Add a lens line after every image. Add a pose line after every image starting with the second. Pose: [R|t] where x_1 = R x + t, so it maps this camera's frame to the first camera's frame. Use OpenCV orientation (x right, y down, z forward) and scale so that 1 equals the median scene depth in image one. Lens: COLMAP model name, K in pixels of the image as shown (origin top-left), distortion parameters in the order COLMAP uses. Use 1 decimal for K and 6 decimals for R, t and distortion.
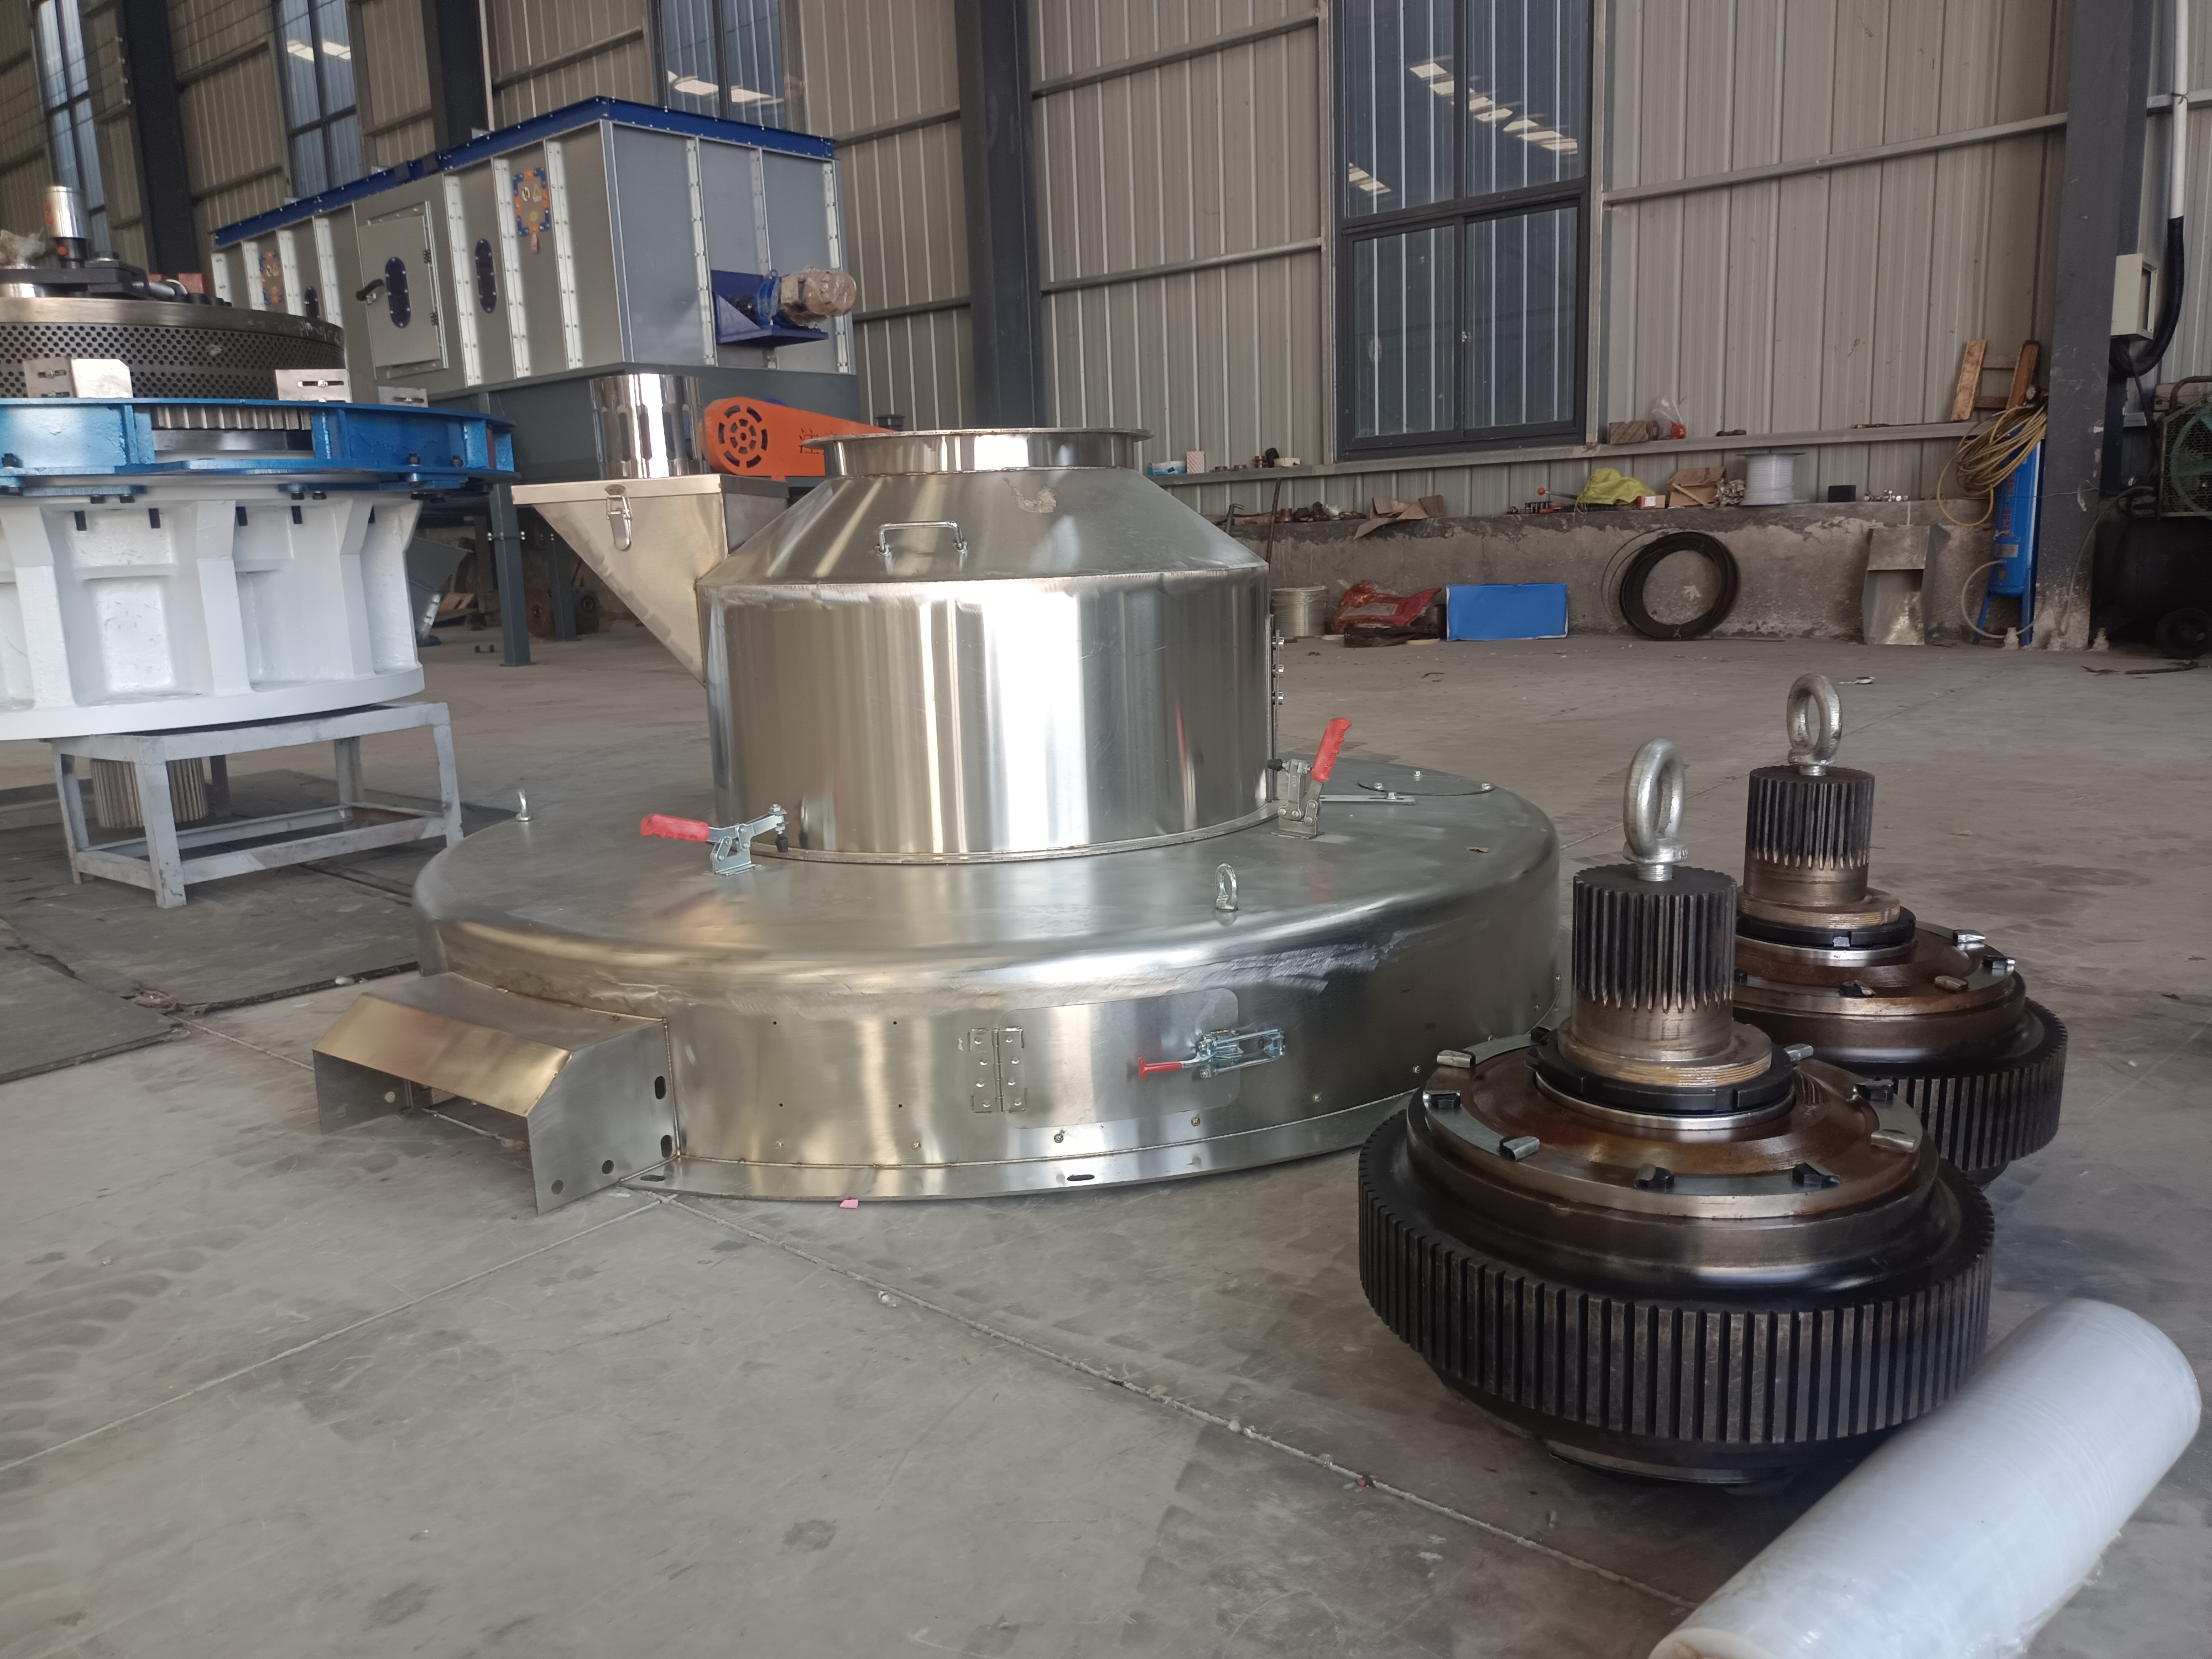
lens RADIAL K [[1663.7, 0, 1102.7], [0, 1663.7, 840.1], [0, 0, 1]] dist [0.014625, -0.012749]
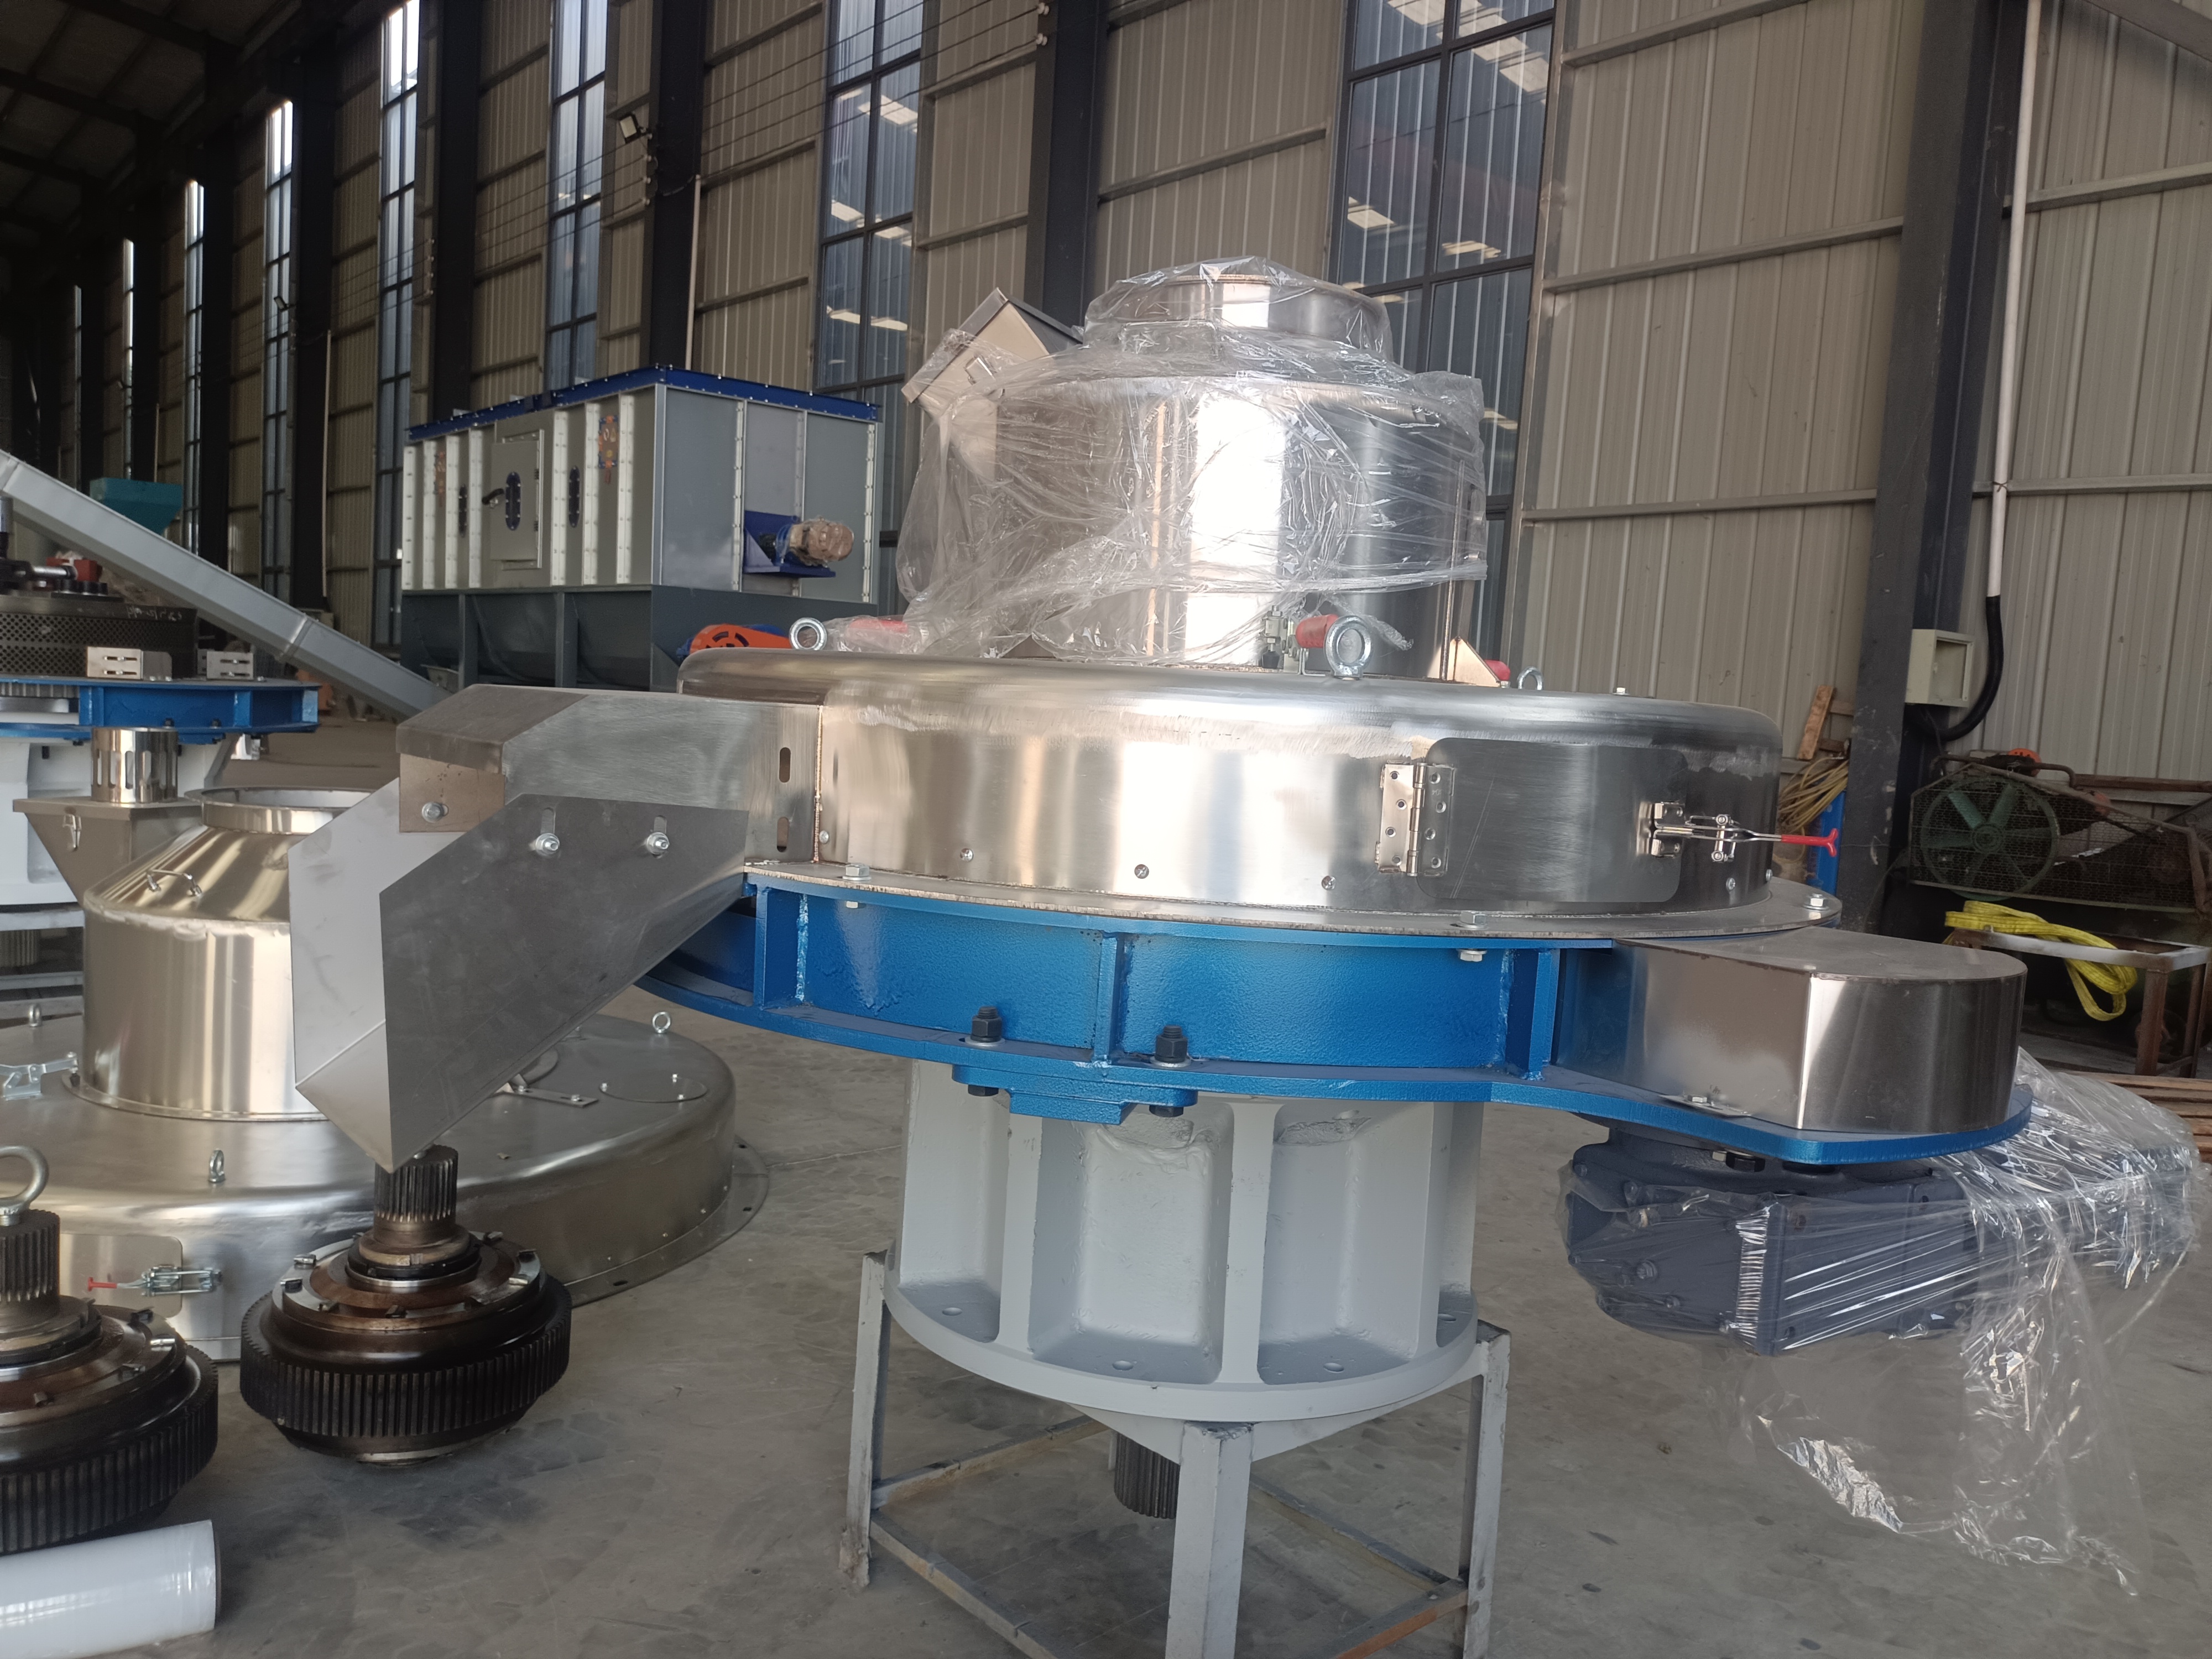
lens RADIAL K [[1663.7, 0, 1106.2], [0, 1663.7, 826.6], [0, 0, 1]] dist [0.014625, -0.012749]
pose [[0.982595, 0.106886, -0.151932, 0.206013], [-0.122550, 0.987636, -0.097758, -0.045632], [0.139604, 0.114675, 0.983545, -0.066654]]
